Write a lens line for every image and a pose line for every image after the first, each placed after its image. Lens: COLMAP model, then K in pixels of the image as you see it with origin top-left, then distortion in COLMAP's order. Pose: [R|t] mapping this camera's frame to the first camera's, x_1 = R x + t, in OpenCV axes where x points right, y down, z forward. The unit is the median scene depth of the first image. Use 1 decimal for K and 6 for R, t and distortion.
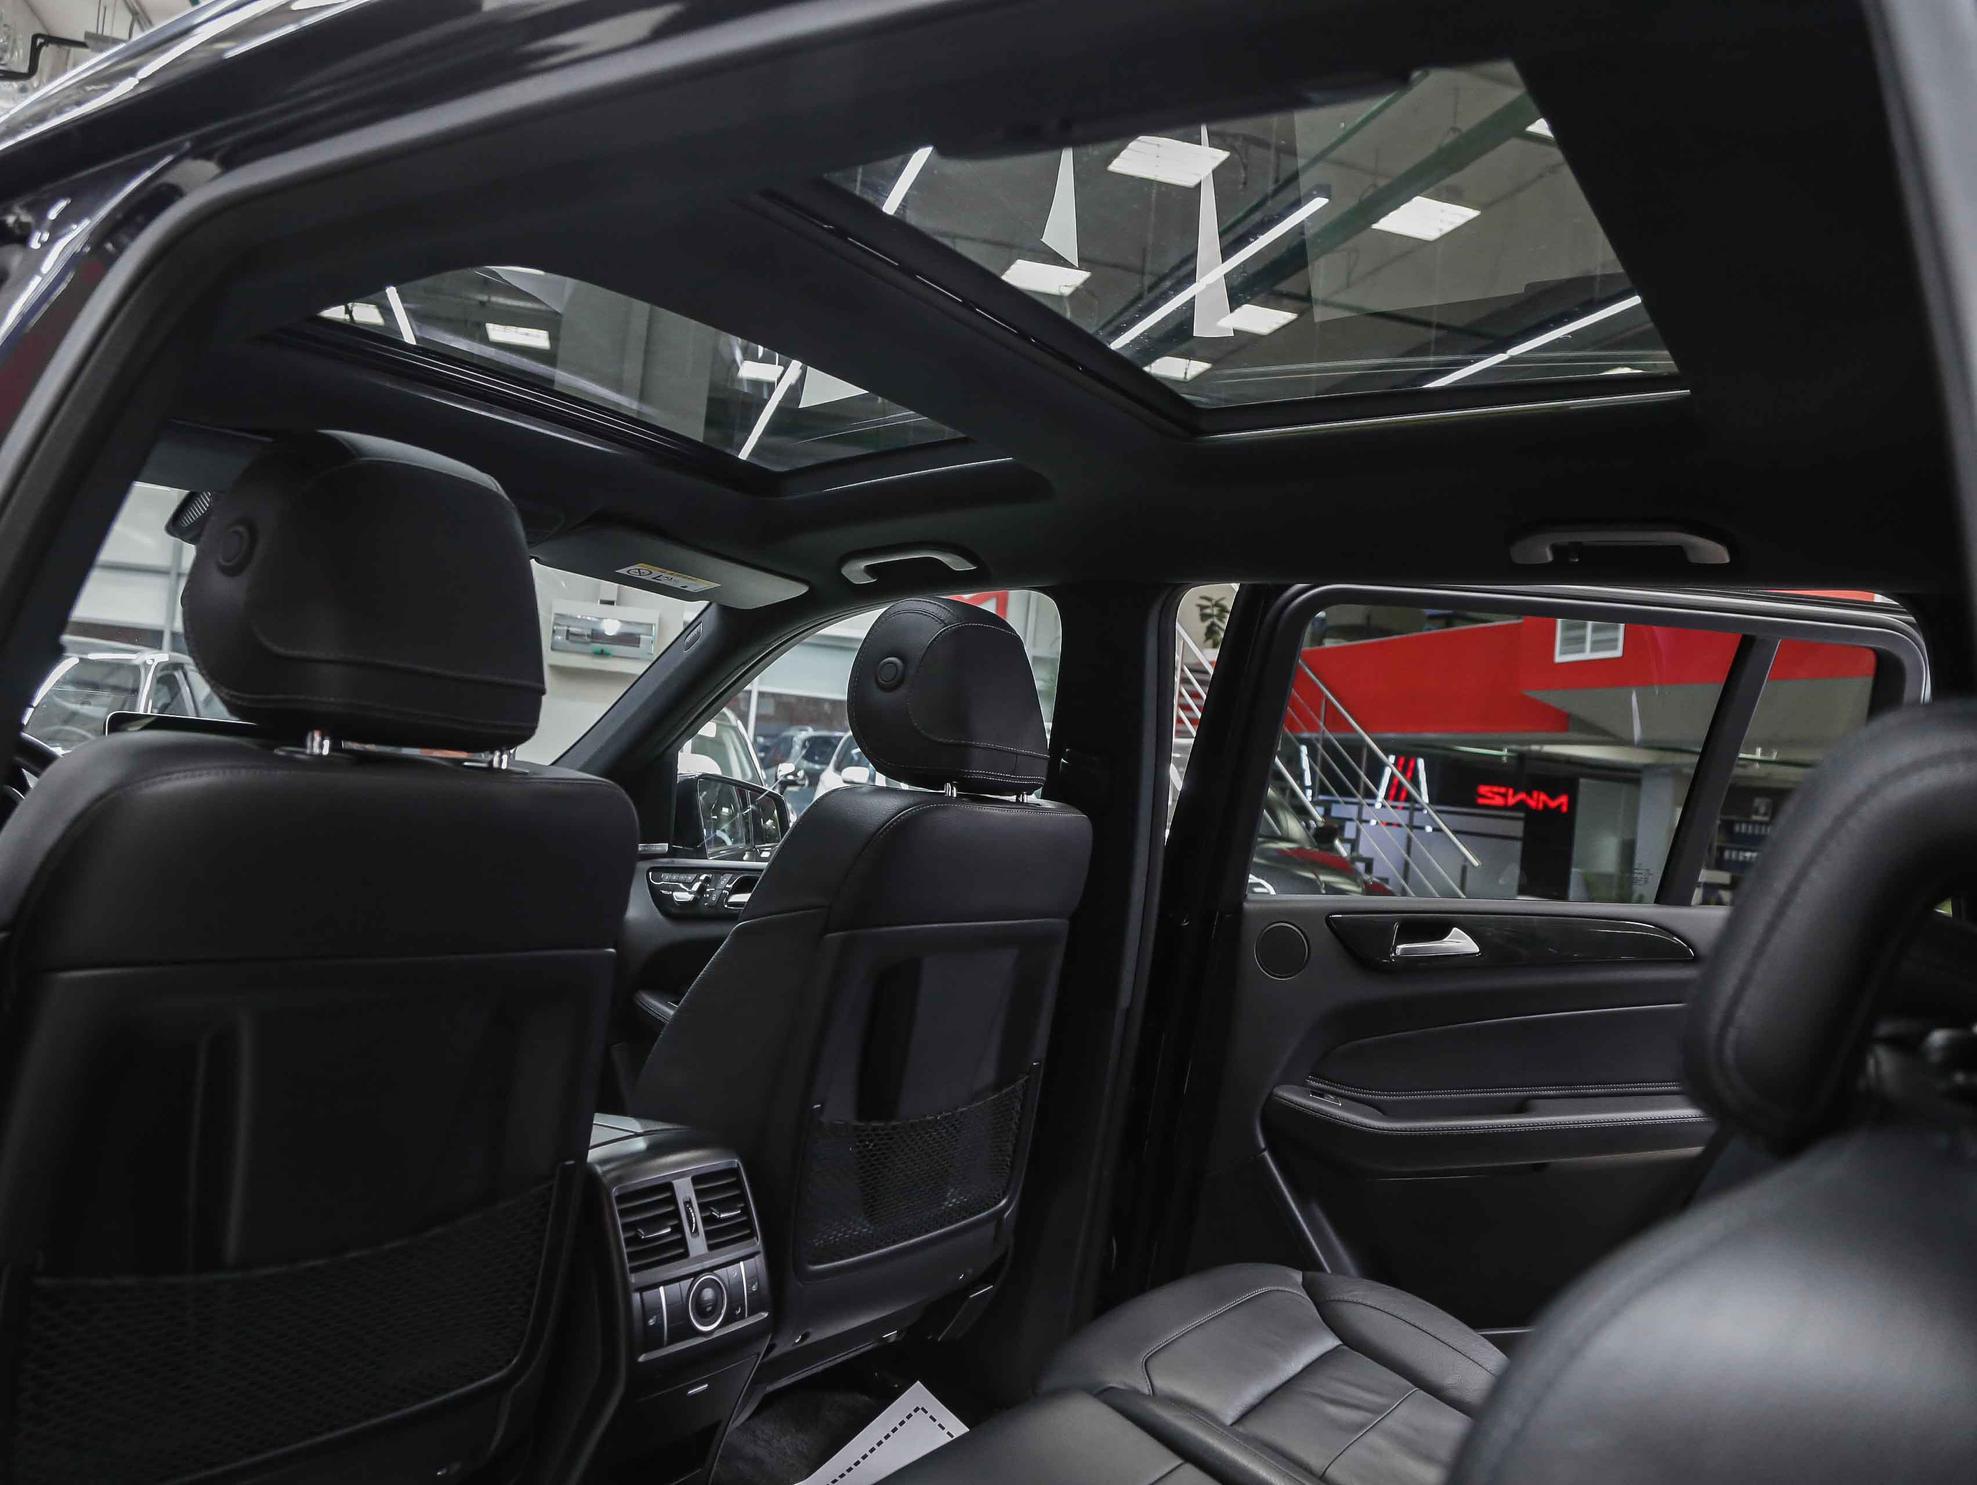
lens RADIAL K [[1548.4, 0, 997.4], [0, 1548.4, 763.8], [0, 0, 1]] dist [-0.112183, 0.009031]
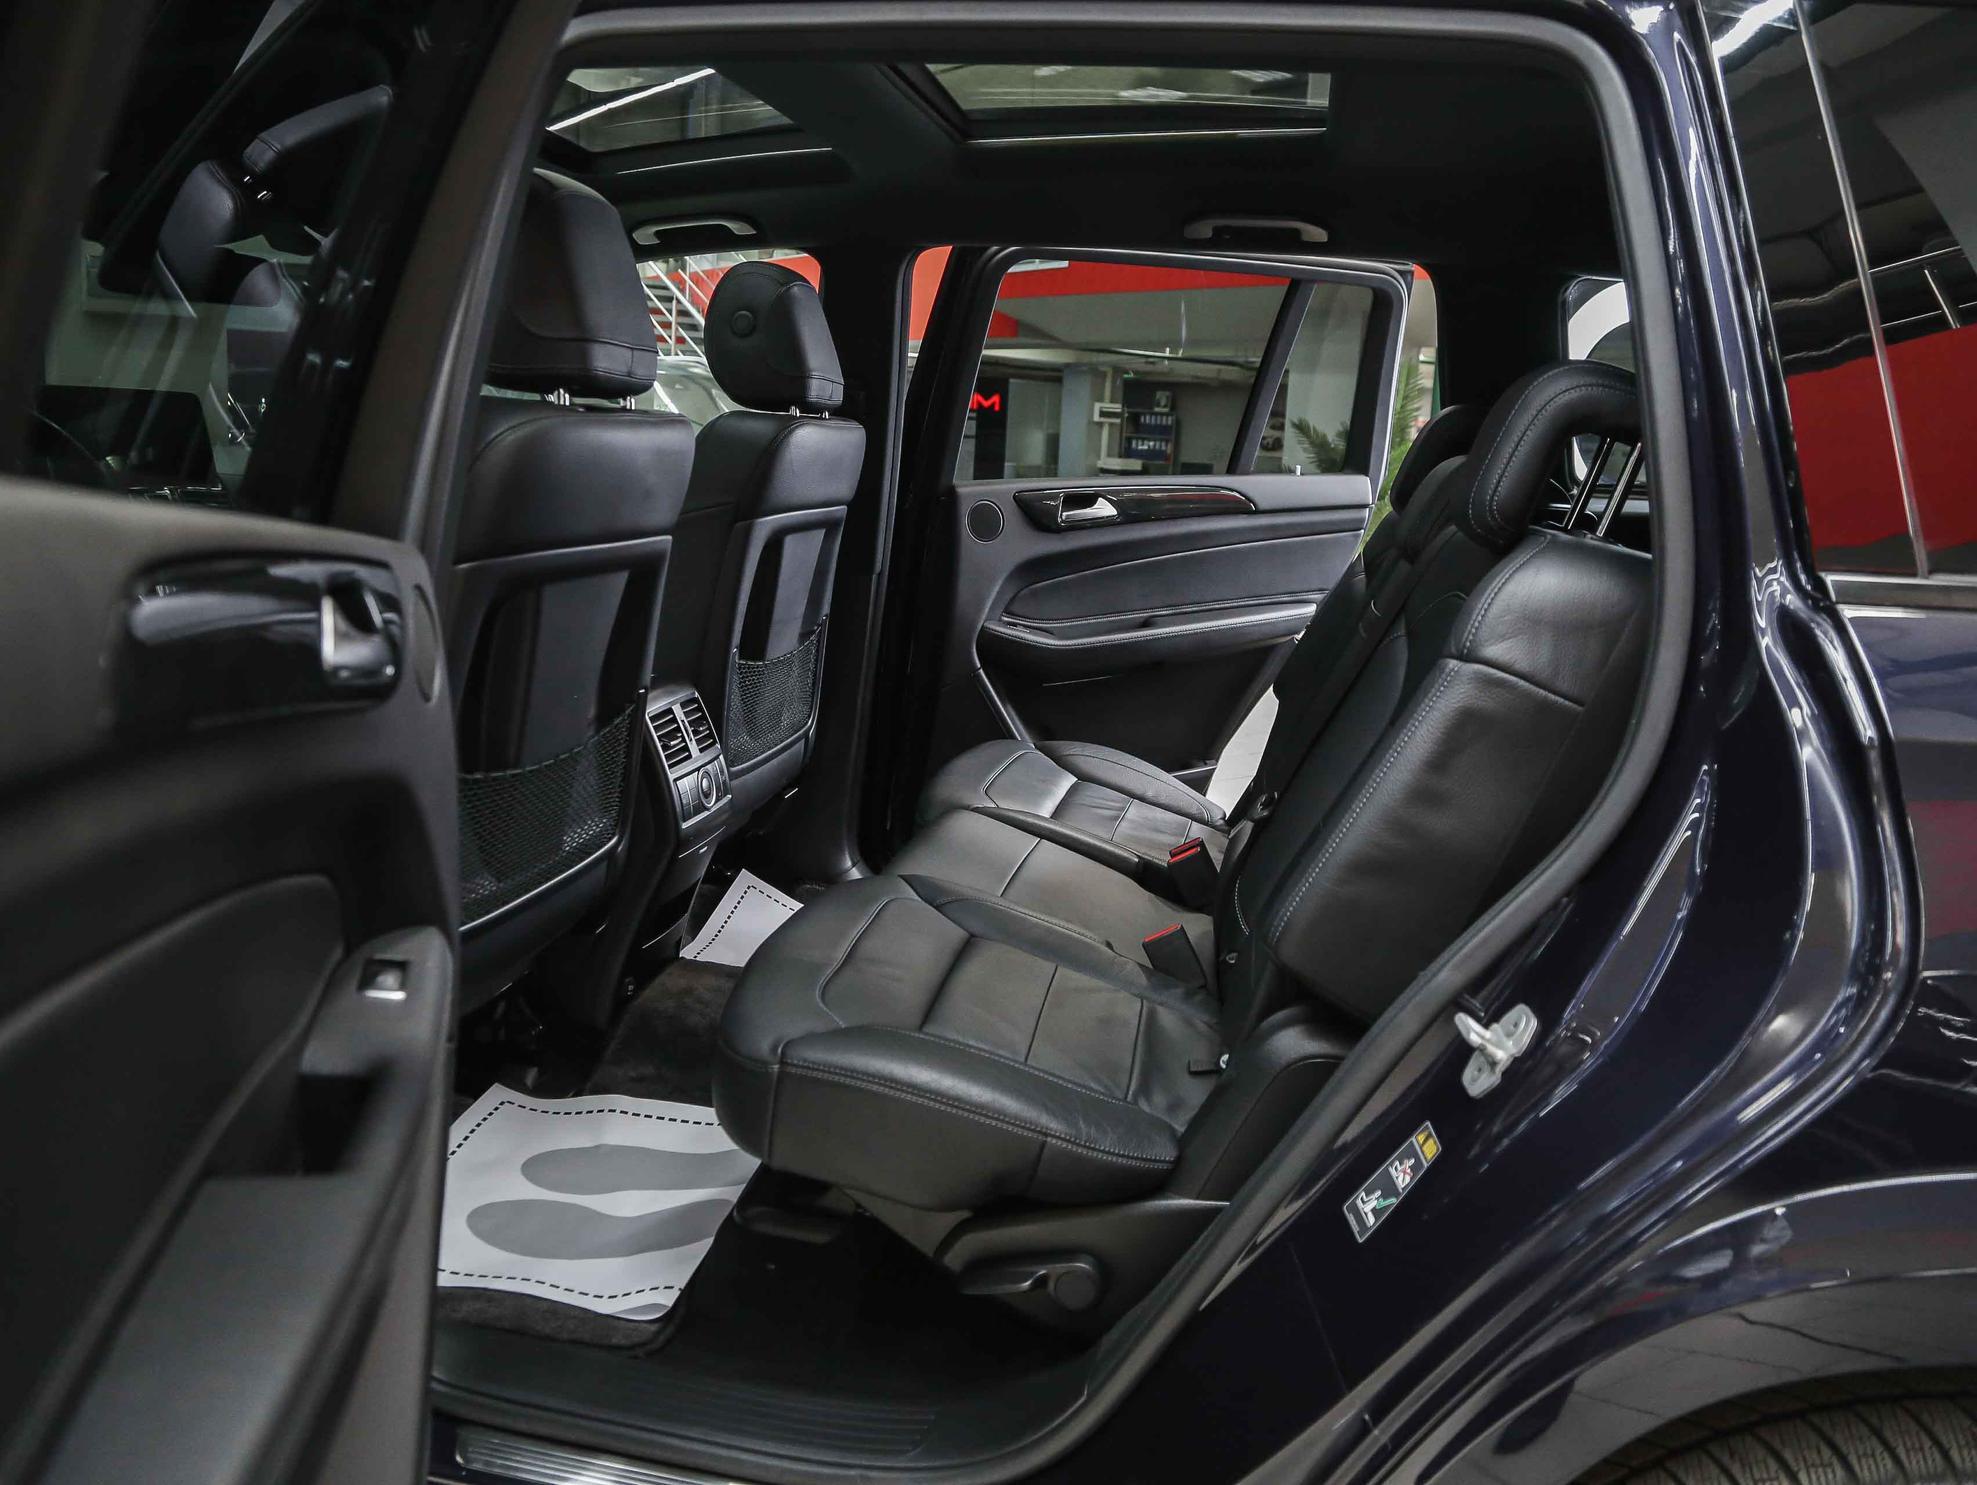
lens RADIAL K [[1548.4, 0, 997.4], [0, 1548.4, 763.8], [0, 0, 1]] dist [-0.112183, 0.009031]
pose [[0.926743, -0.122840, 0.355047, -0.315212], [0.031275, 0.966980, 0.252926, -0.015788], [-0.374393, -0.223293, 0.899984, -0.274968]]
